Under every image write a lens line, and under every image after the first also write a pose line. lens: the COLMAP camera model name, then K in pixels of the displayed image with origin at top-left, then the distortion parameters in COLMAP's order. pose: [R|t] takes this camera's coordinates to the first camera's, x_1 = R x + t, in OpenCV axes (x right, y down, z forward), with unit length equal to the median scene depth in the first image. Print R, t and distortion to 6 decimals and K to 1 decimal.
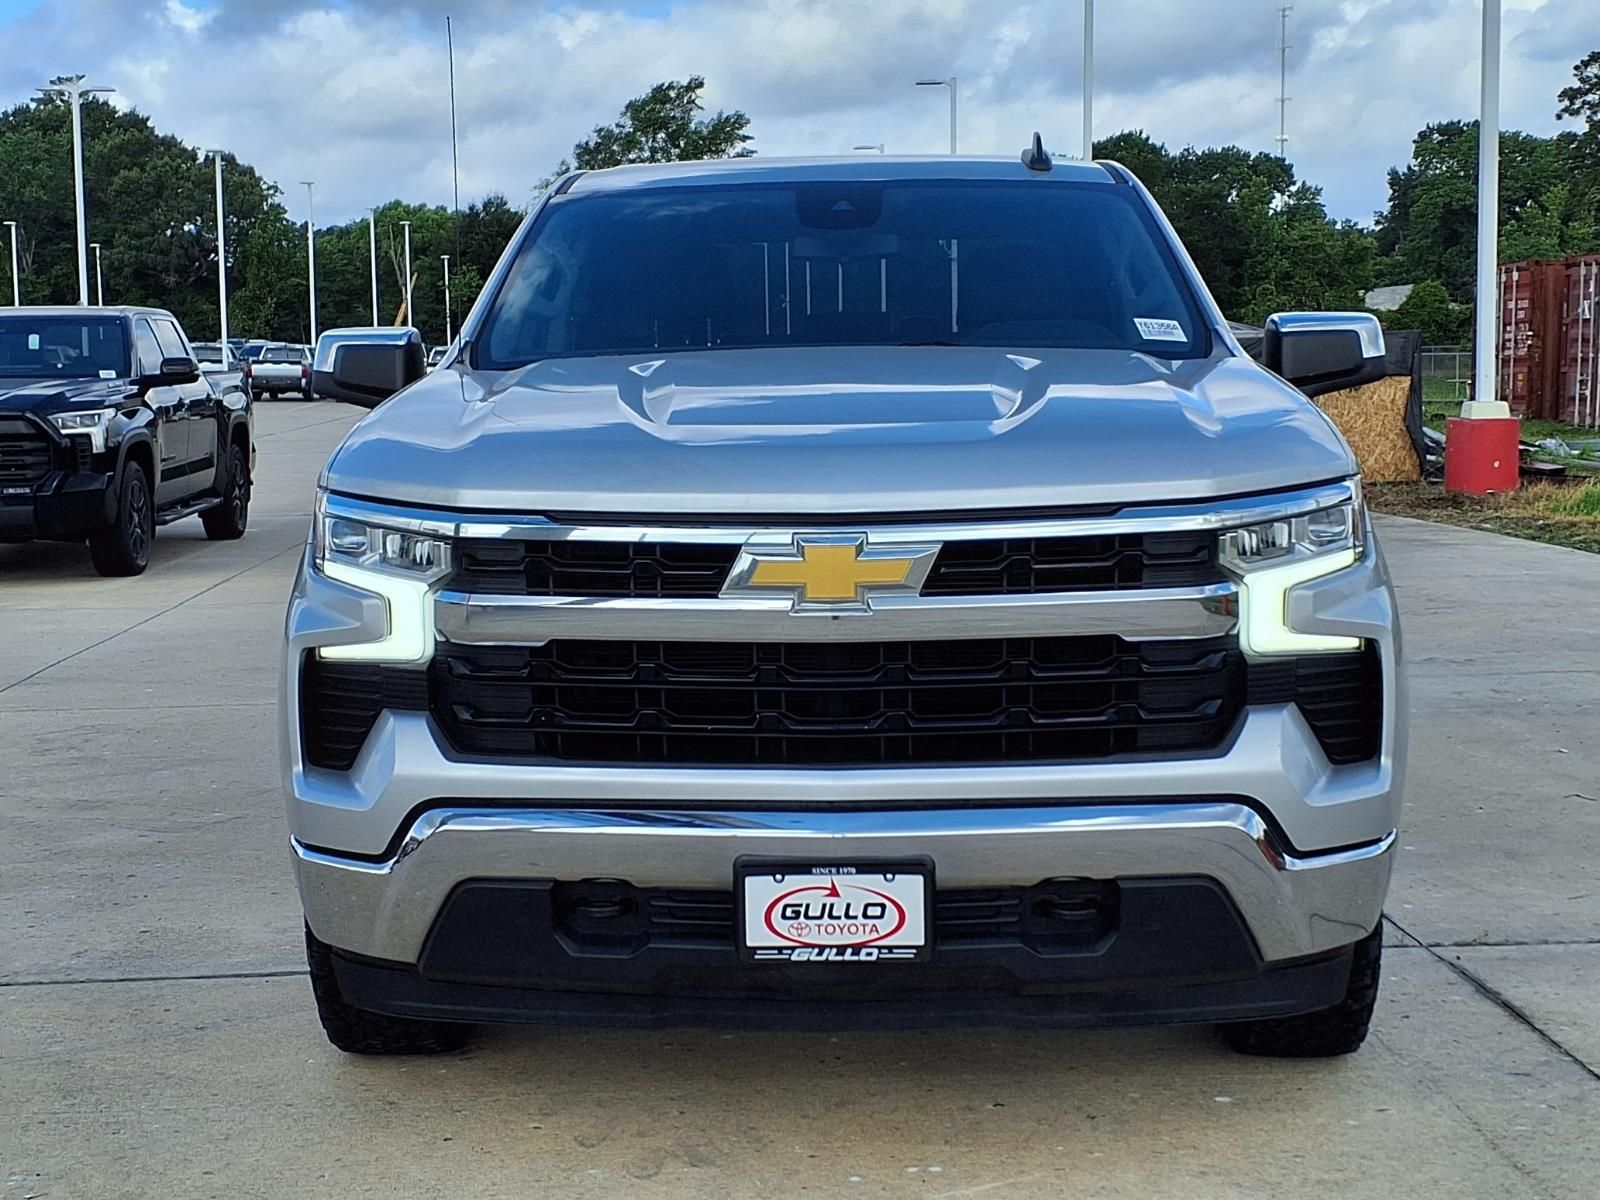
lens RADIAL K [[2127.1, 0, 800.0], [0, 2127.1, 600.0], [0, 0, 1]] dist [0.300179, -1.072135]
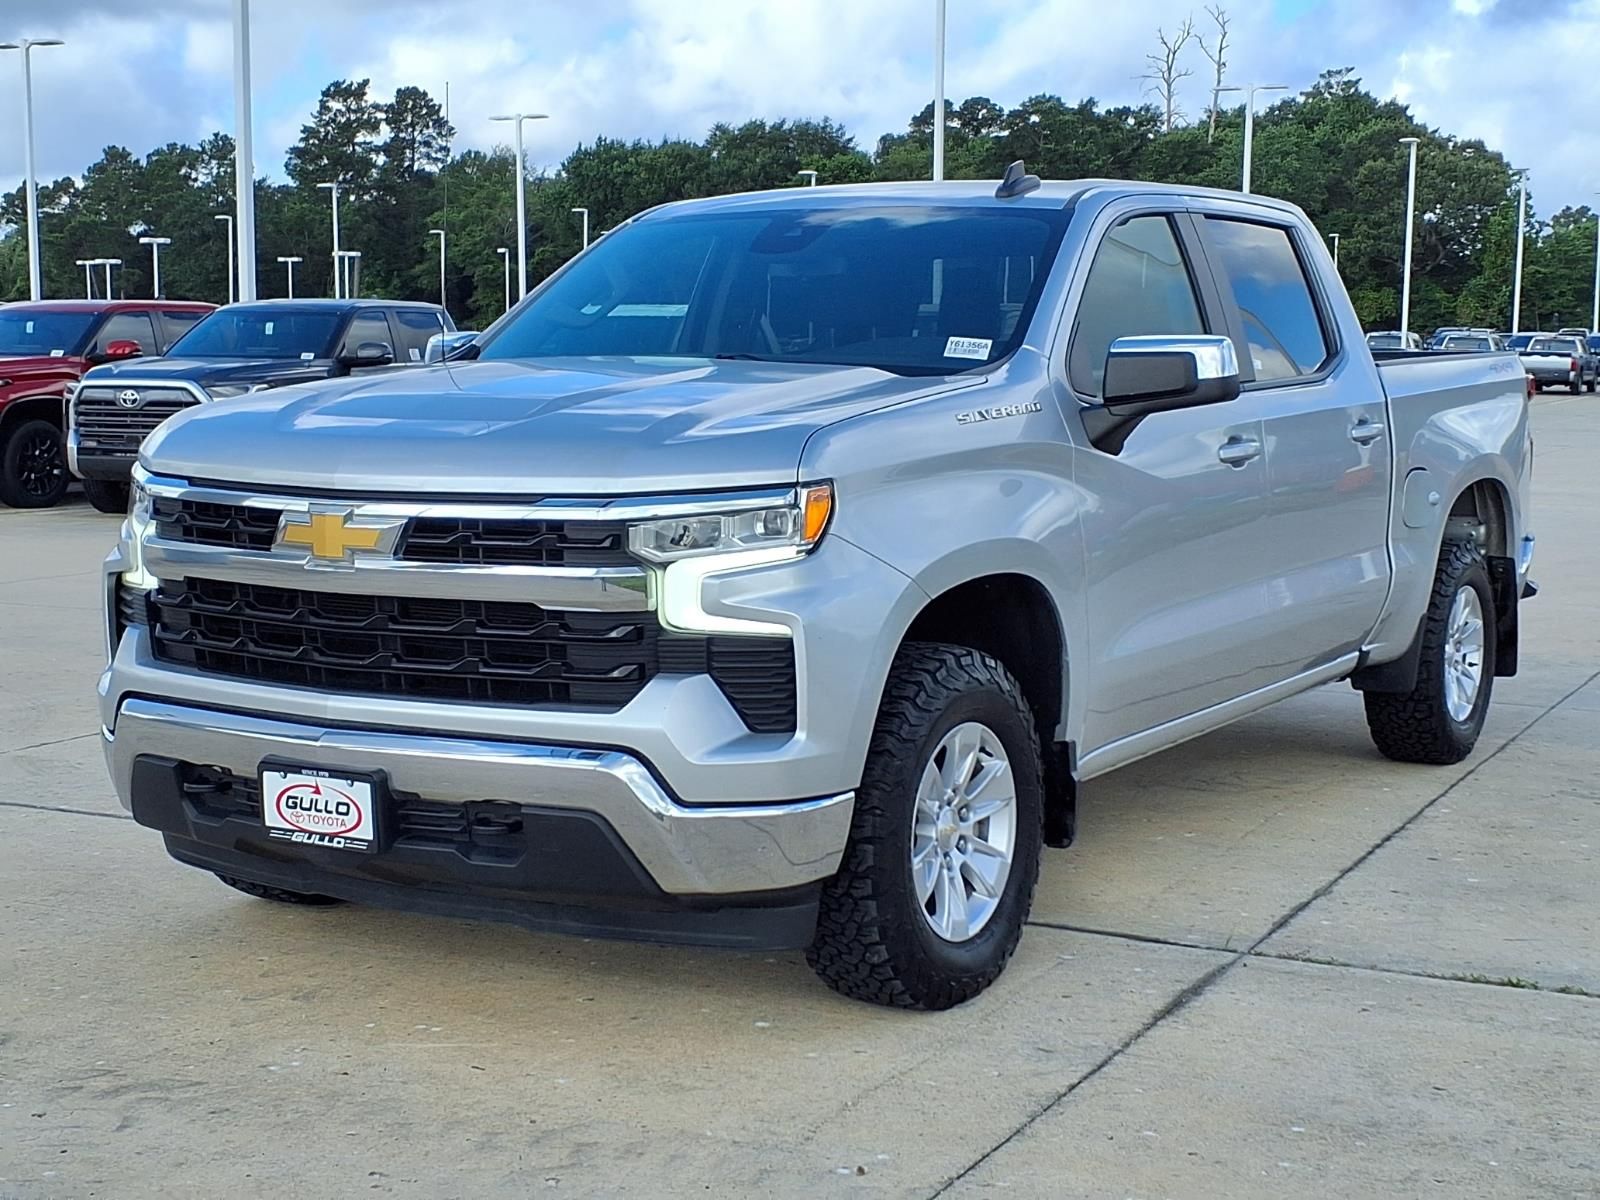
lens RADIAL K [[2052.1, 0, 800.0], [0, 2052.1, 600.0], [0, 0, 1]] dist [0.307029, -0.984169]
pose [[0.891865, 0.071176, -0.446666, 0.804213], [-0.068708, 0.997400, 0.021745, -0.020991], [0.447052, 0.011296, 0.894437, 0.030101]]
